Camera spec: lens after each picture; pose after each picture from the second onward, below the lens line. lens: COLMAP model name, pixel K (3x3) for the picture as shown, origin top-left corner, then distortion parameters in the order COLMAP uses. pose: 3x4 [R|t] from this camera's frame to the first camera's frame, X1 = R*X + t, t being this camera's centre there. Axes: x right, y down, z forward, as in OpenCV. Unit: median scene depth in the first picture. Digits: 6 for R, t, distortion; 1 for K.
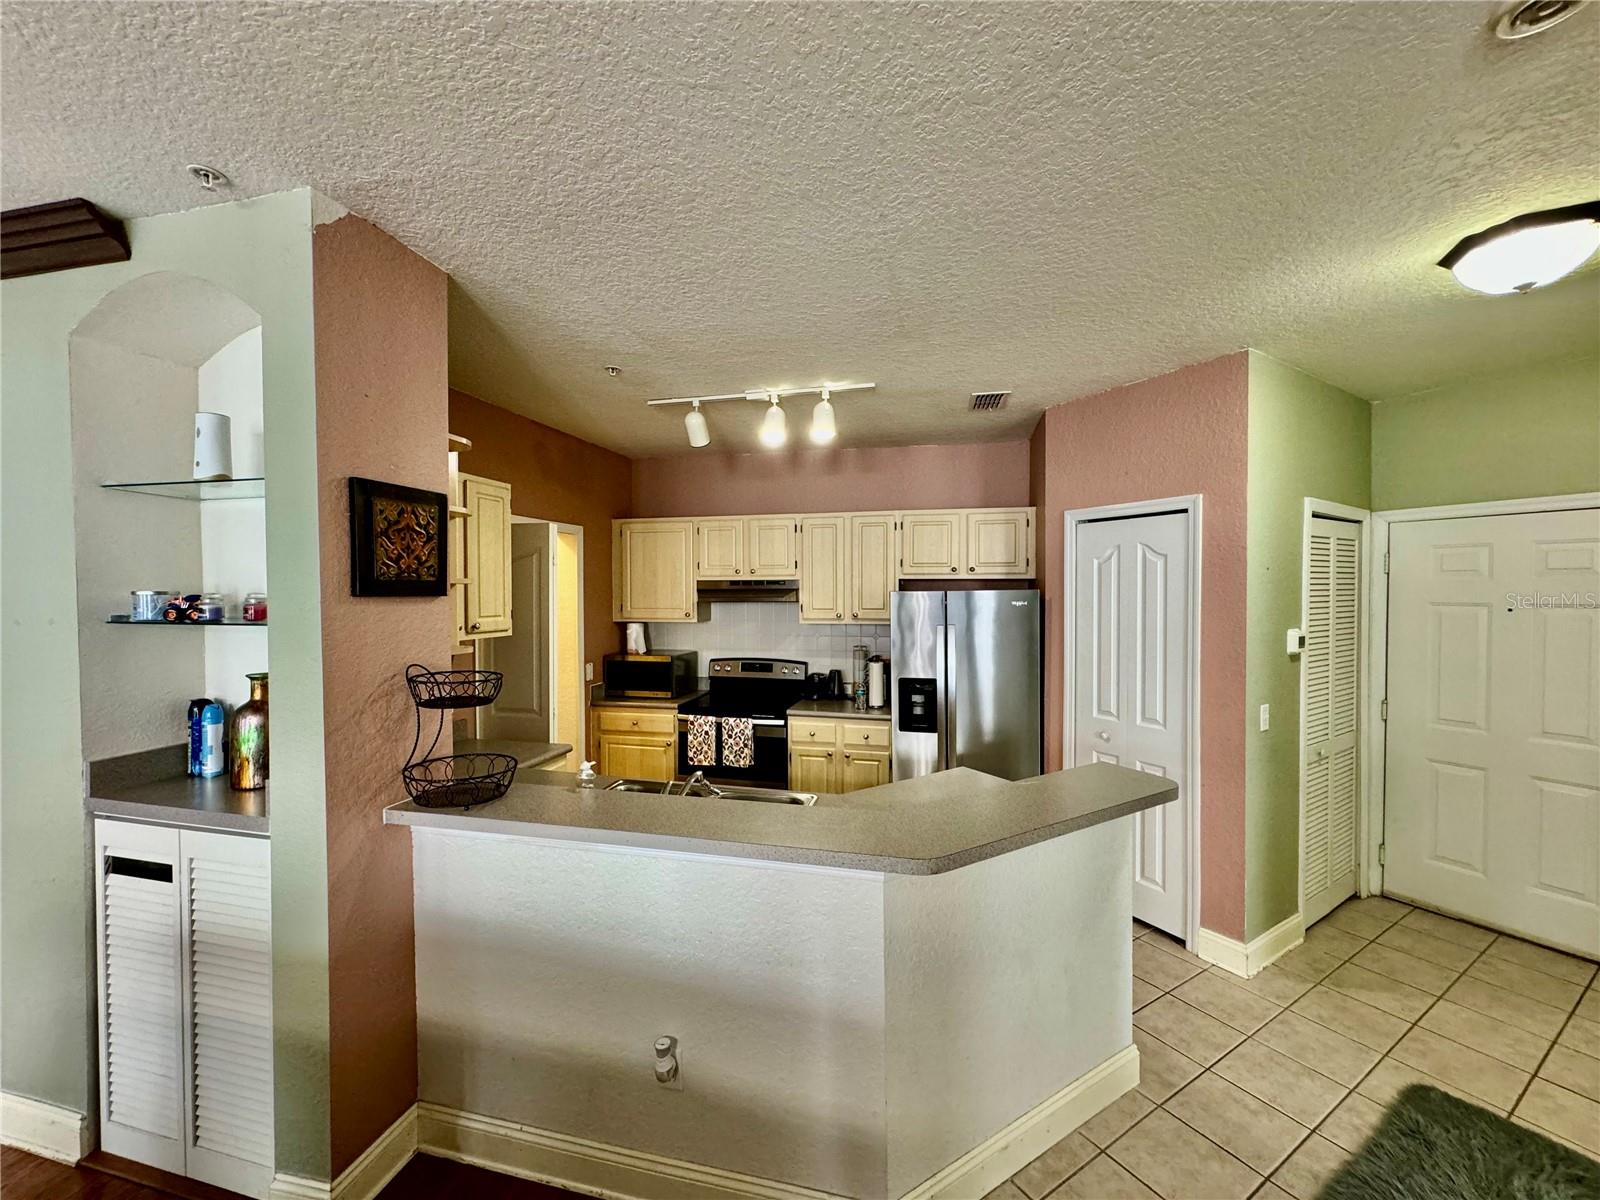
lens RADIAL K [[643.1, 0, 803.5], [0, 643.1, 597.8], [0, 0, 1]] dist [0.001894, -0.000269]
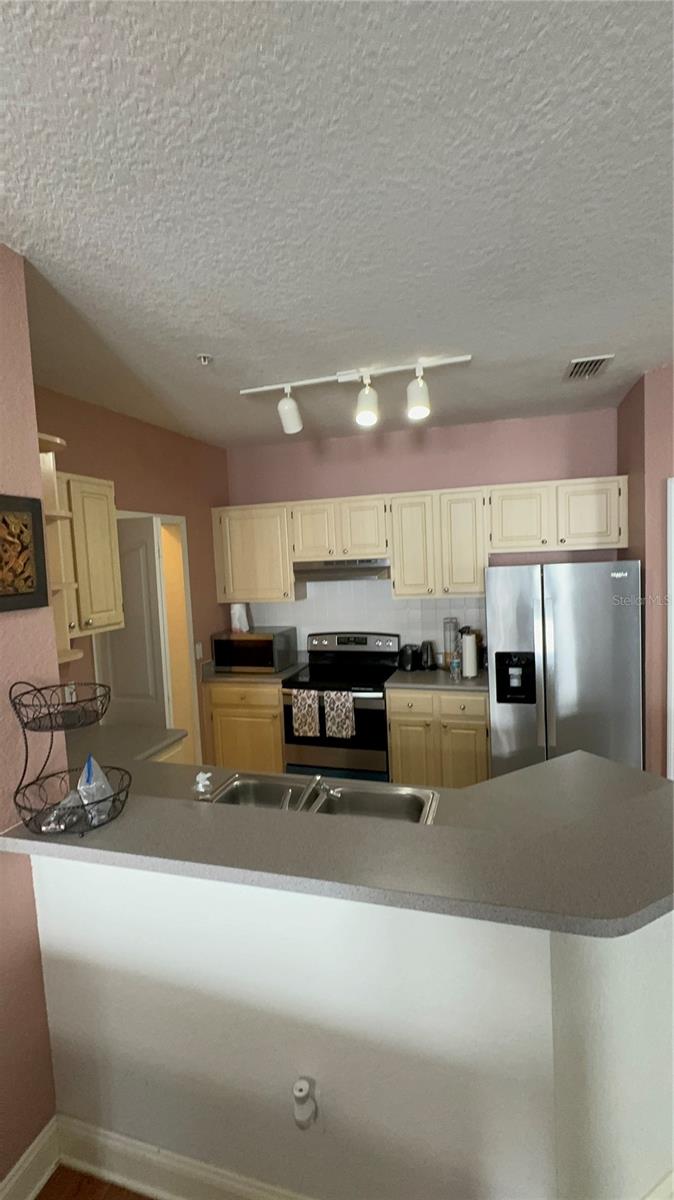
lens RADIAL K [[549.0, 0, 337.9], [0, 549.0, 600.1], [0, 0, 1]] dist [-0.000174, 0.000136]
pose [[0.996871, -0.037404, -0.069629, -0.034976], [0.042020, 0.996930, 0.066066, -0.023959], [0.066944, -0.068785, 0.995383, 0.110095]]
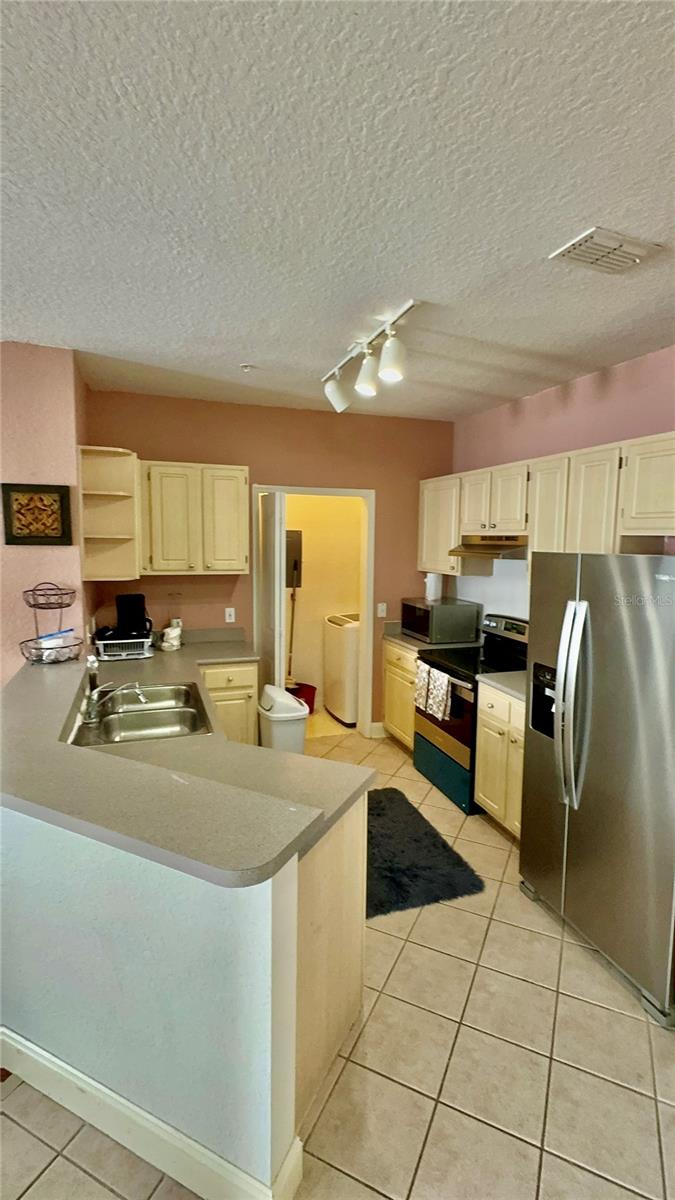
lens RADIAL K [[549.0, 0, 338.4], [0, 549.0, 600.1], [0, 0, 1]] dist [-0.000174, 0.000136]
pose [[0.533532, 0.106818, -0.839008, 0.536106], [-0.023590, 0.993486, 0.111485, -0.019525], [0.845451, -0.039688, 0.532576, 0.407238]]
